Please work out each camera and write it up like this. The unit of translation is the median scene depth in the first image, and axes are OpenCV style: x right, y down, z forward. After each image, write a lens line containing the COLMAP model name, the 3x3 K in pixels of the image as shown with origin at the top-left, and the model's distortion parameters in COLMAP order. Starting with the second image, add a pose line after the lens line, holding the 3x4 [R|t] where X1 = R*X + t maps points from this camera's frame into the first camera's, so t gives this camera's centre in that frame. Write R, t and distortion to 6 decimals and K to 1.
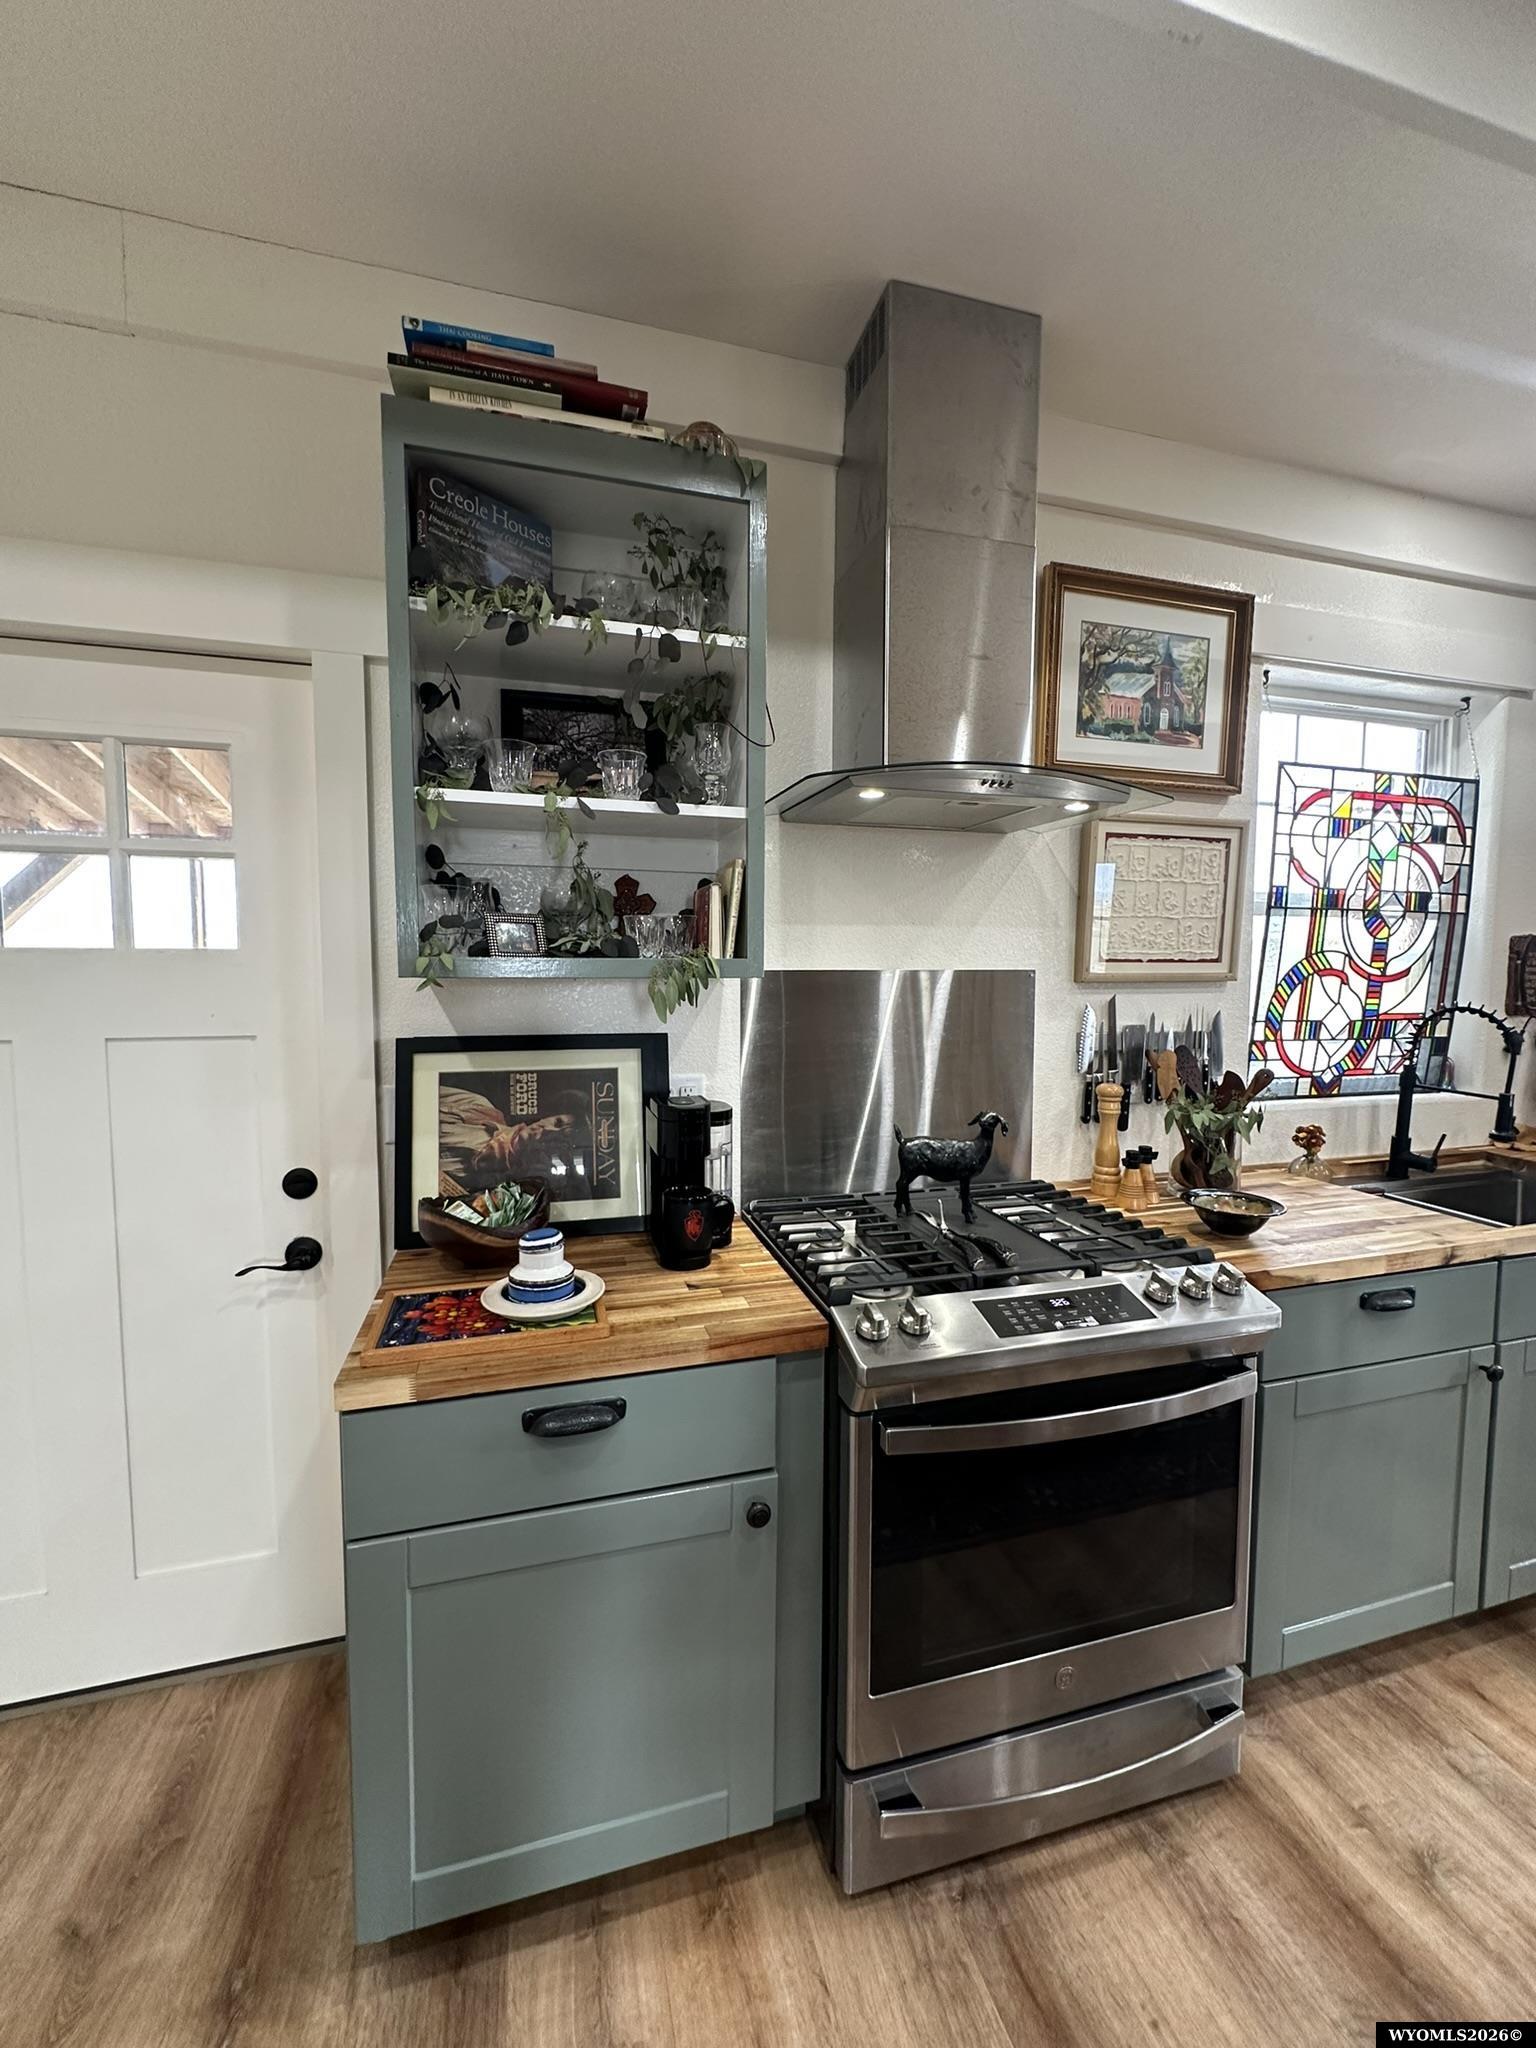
lens RADIAL K [[813.3, 0, 765.3], [0, 813.3, 1026.2], [0, 0, 1]] dist [-0.000825, -0.000801]
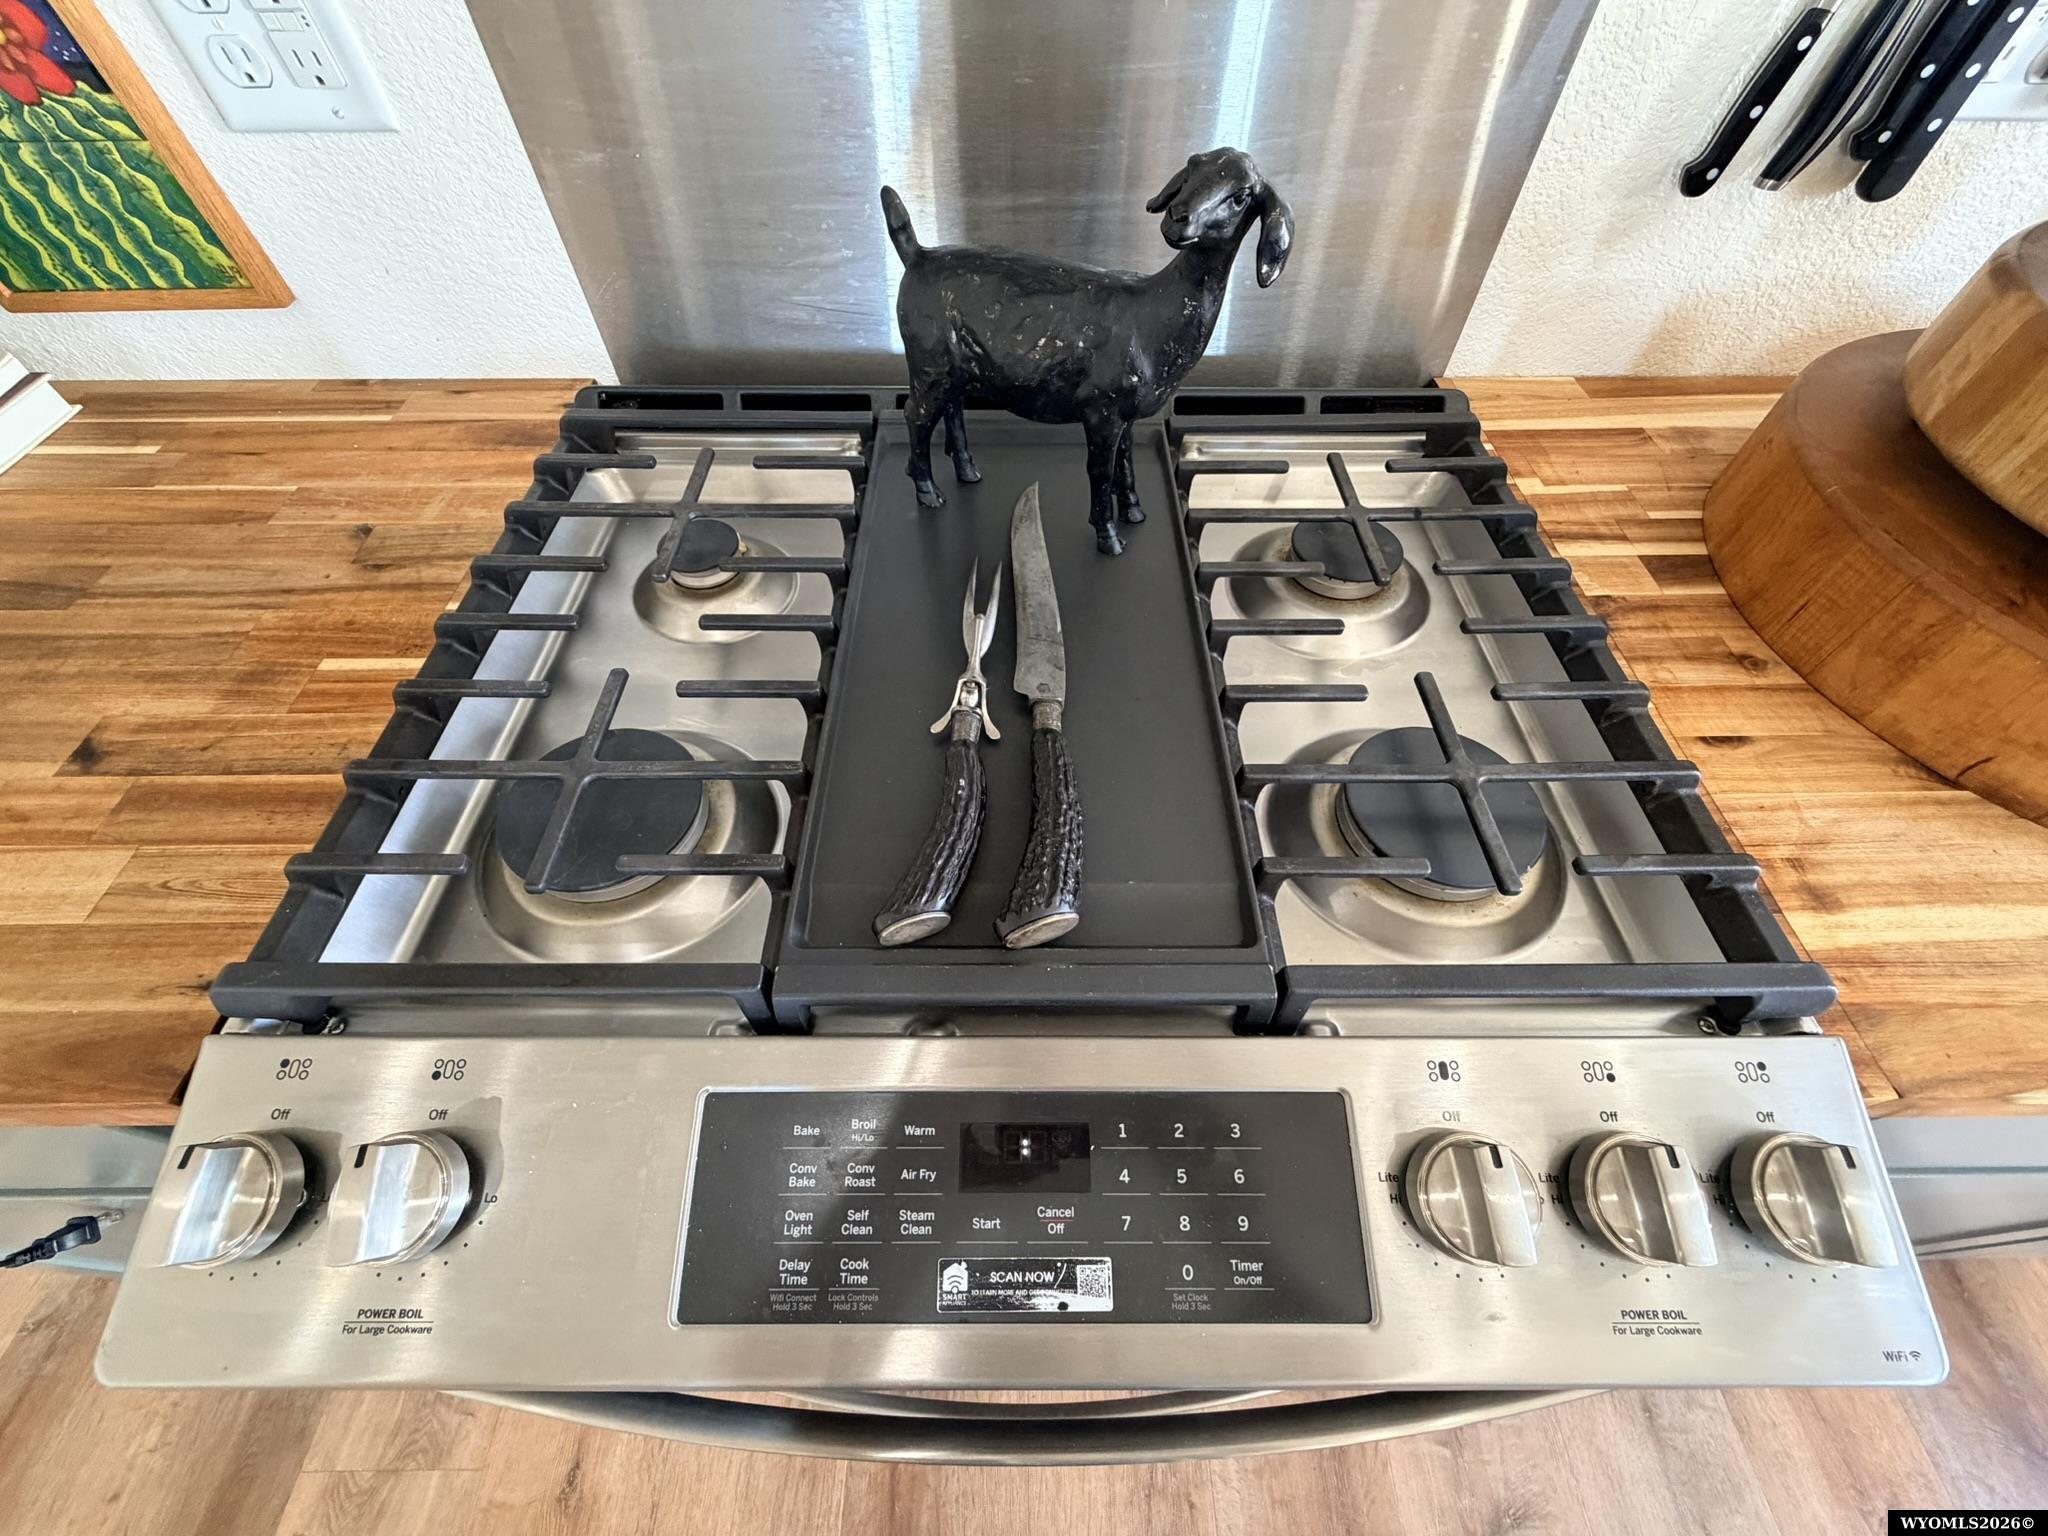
lens RADIAL K [[816.5, 0, 1020.8], [0, 816.5, 766.3], [0, 0, 1]] dist [-0.000774, -0.000051]
pose [[0.962849, 0.216885, -0.160879, 0.361978], [-0.020238, 0.652042, 0.757913, 0.047285], [0.269280, -0.726500, 0.632207, 0.892649]]
